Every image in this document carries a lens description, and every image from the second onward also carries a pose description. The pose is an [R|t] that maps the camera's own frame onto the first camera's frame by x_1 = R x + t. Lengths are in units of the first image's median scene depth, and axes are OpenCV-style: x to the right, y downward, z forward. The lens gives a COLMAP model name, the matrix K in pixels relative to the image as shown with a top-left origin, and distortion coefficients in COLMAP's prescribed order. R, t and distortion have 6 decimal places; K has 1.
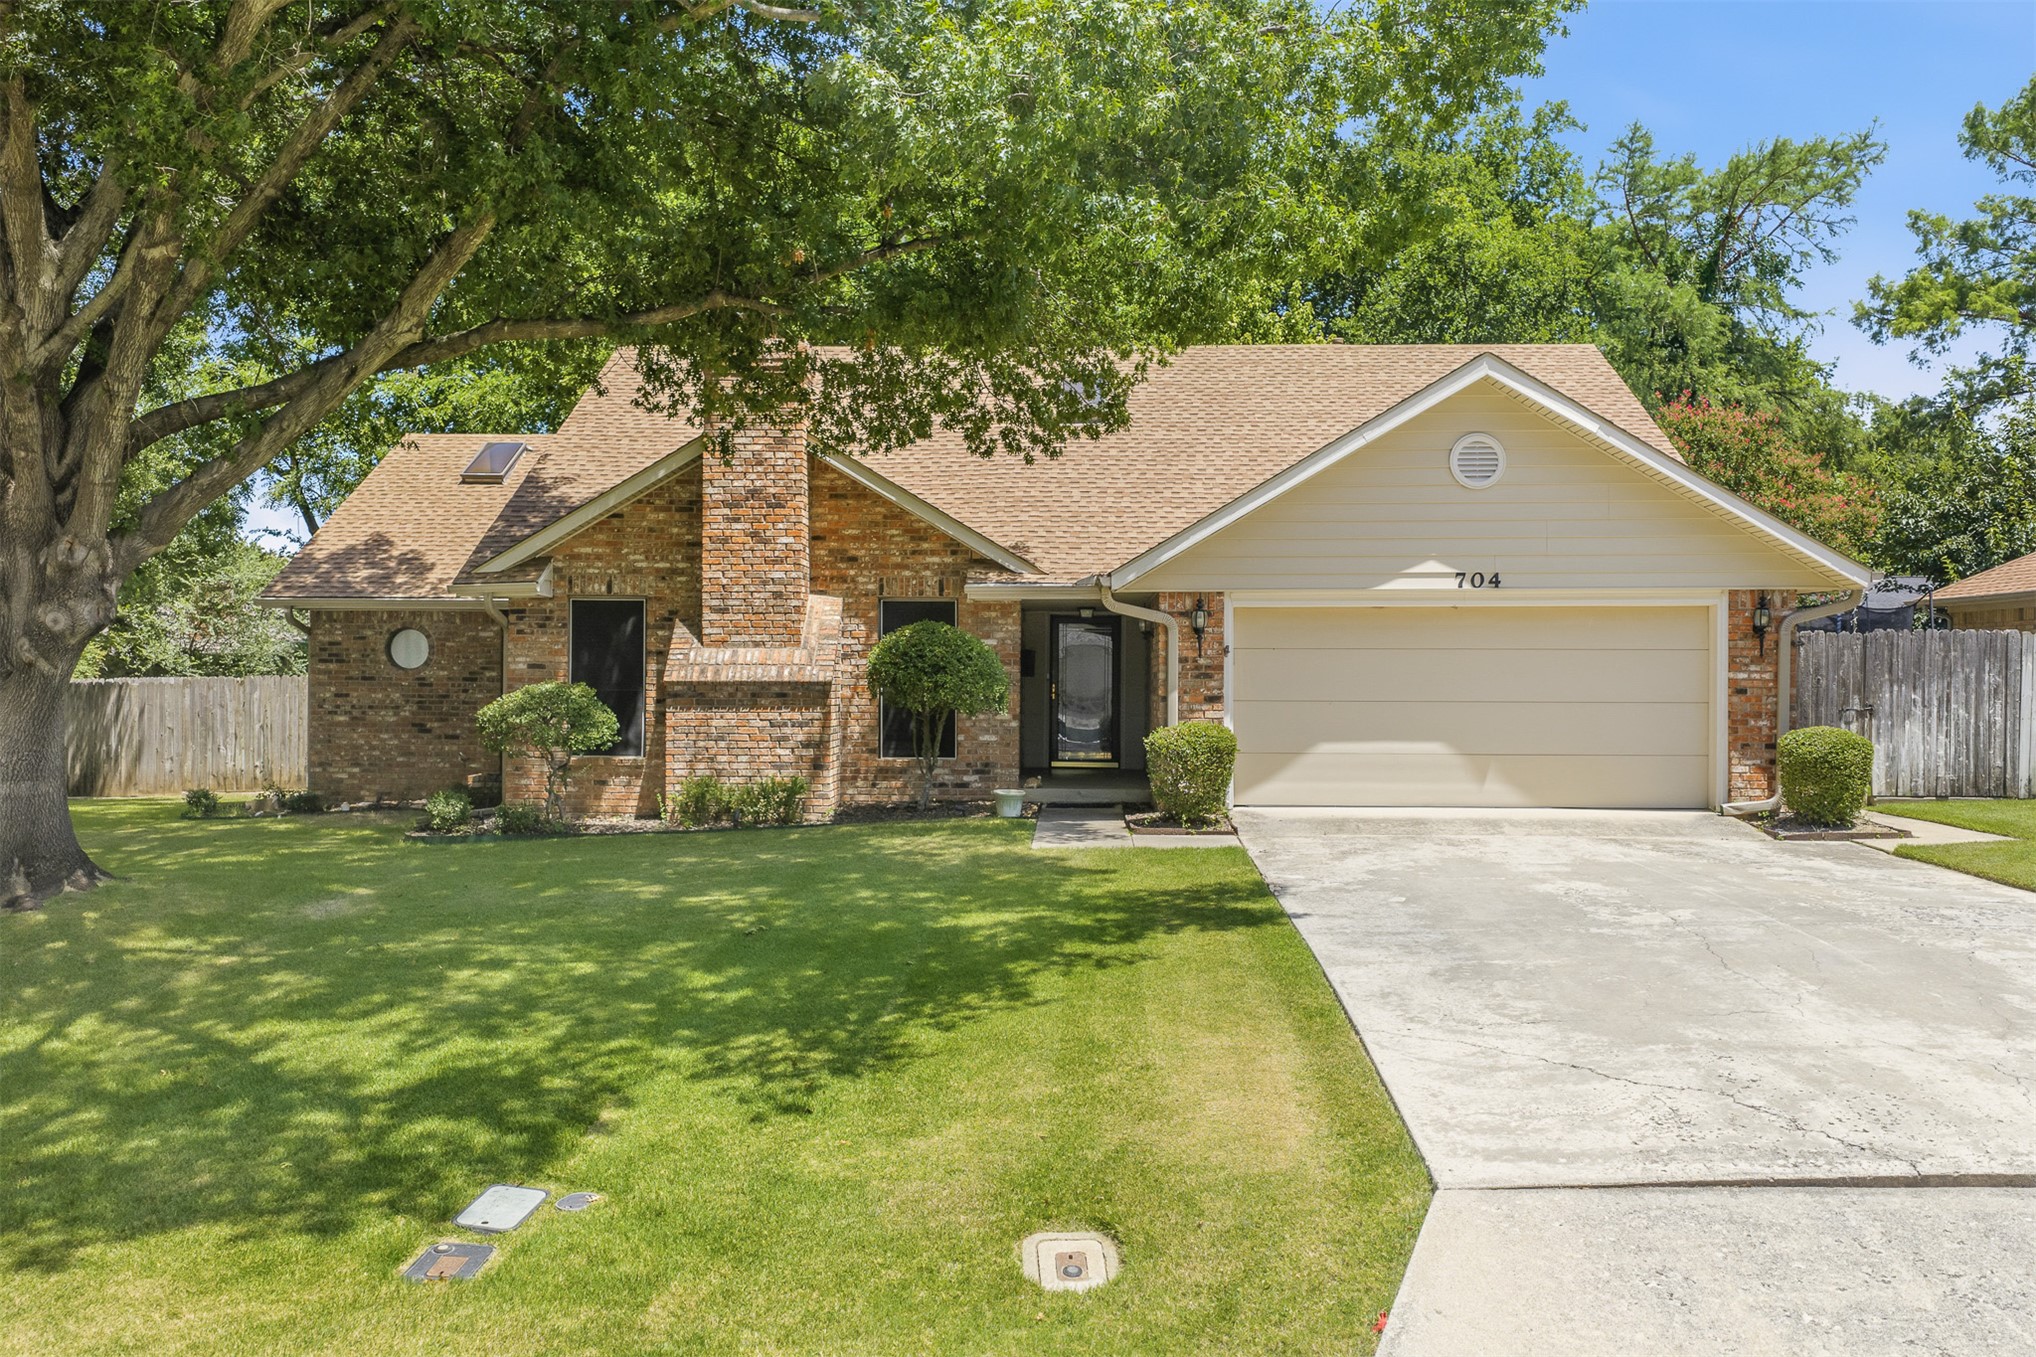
lens RADIAL K [[1621.7, 0, 1018.0], [0, 1621.7, 678.5], [0, 0, 1]] dist [0.003972, 0.000257]
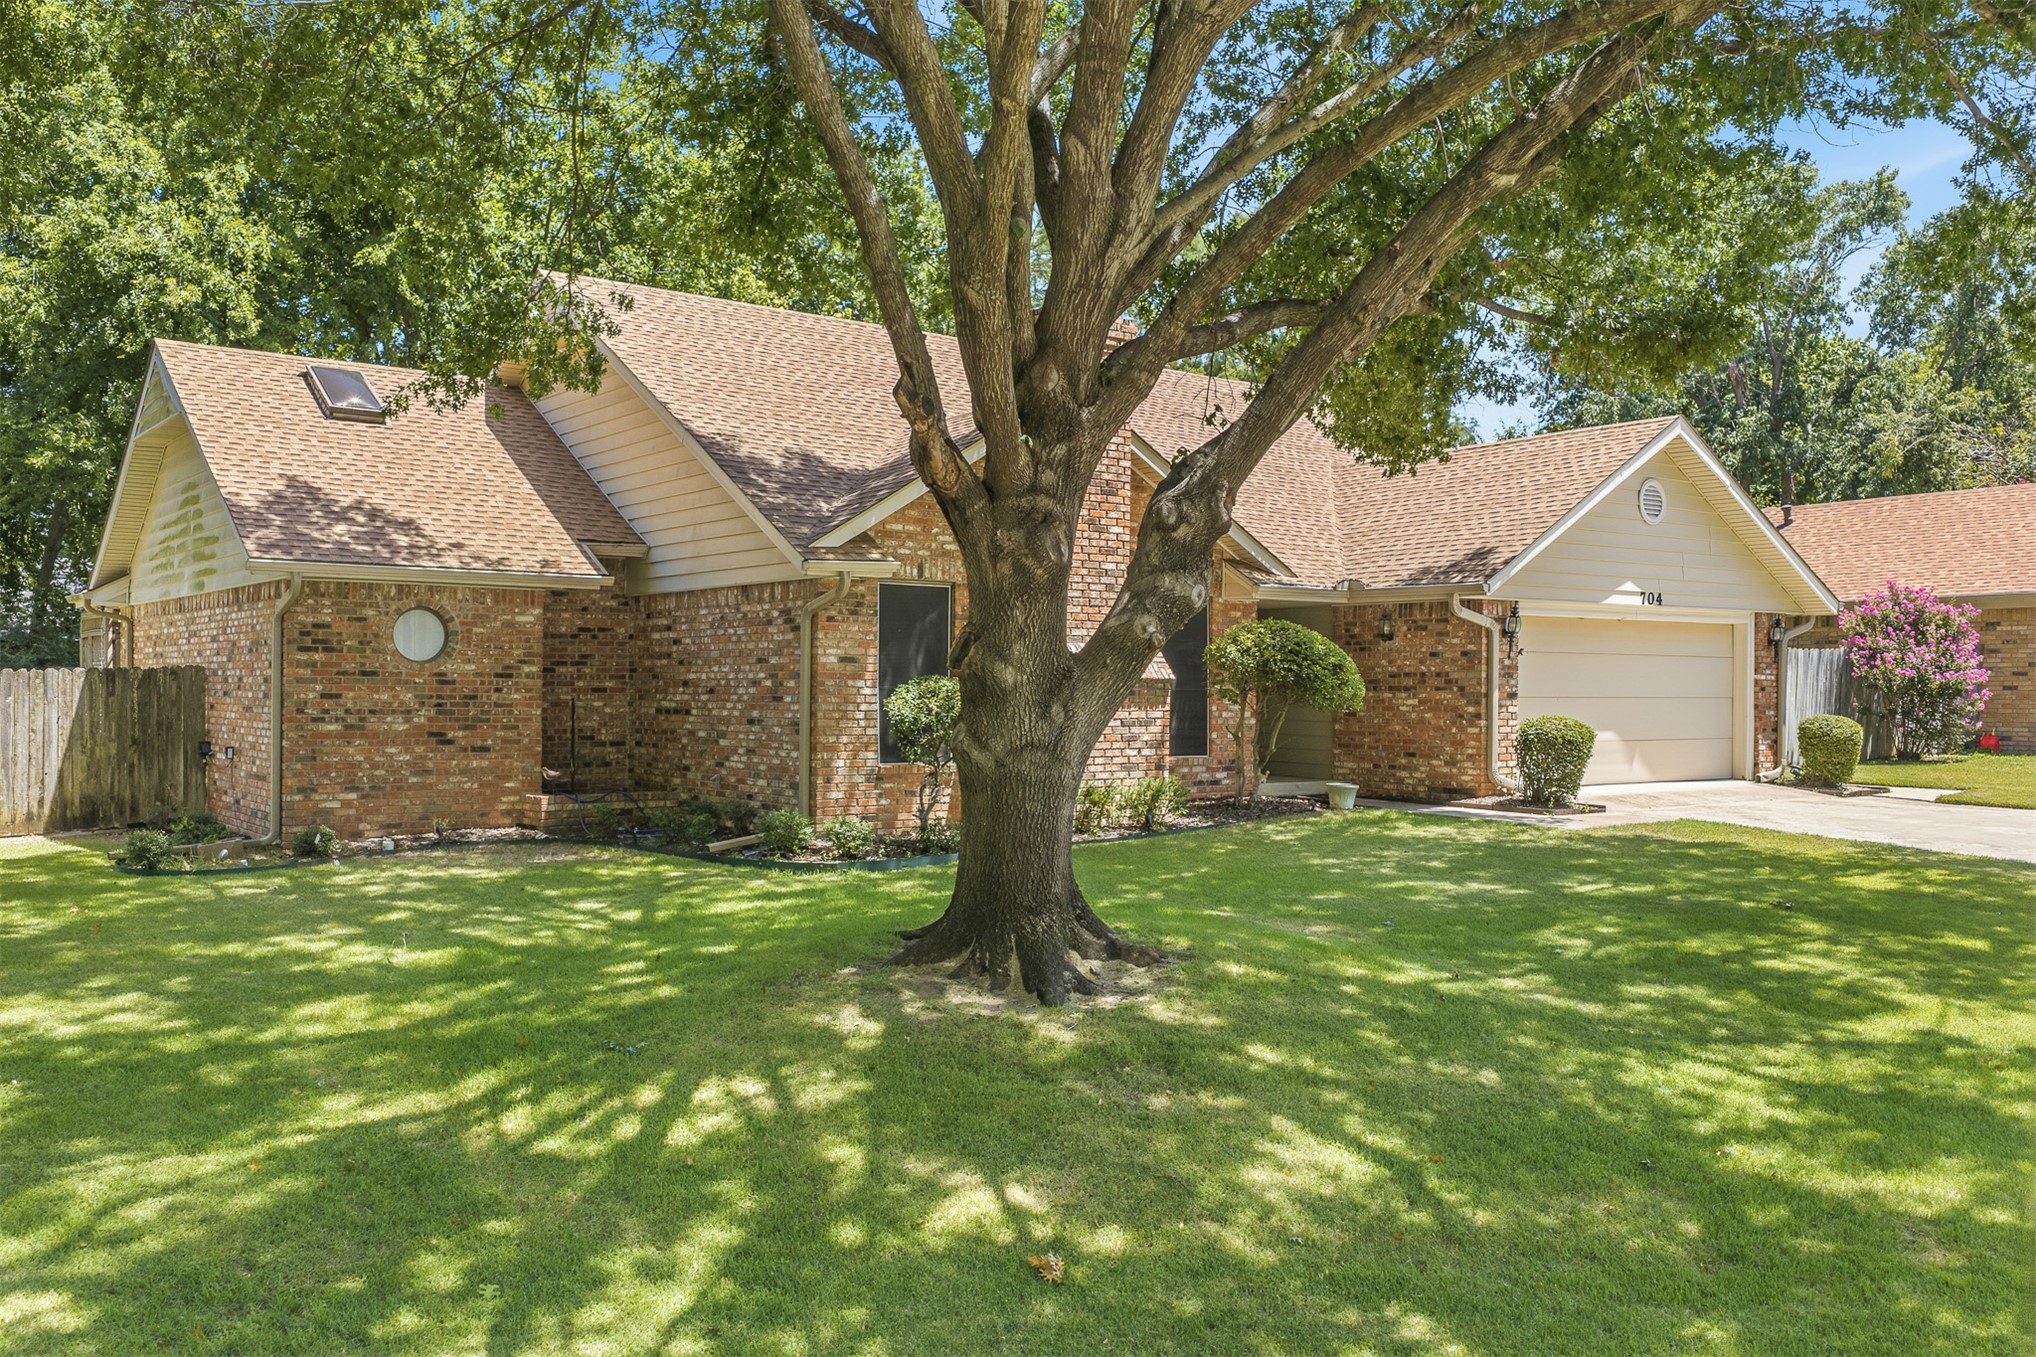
lens RADIAL K [[1650.6, 0, 959.5], [0, 1650.6, 682.9], [0, 0, 1]] dist [-0.000175, -0.010694]
pose [[0.798232, 0.002912, 0.602343, -0.805309], [-0.002624, 0.999996, -0.001357, 0.005831], [-0.602345, -0.000497, 0.798236, 0.285186]]
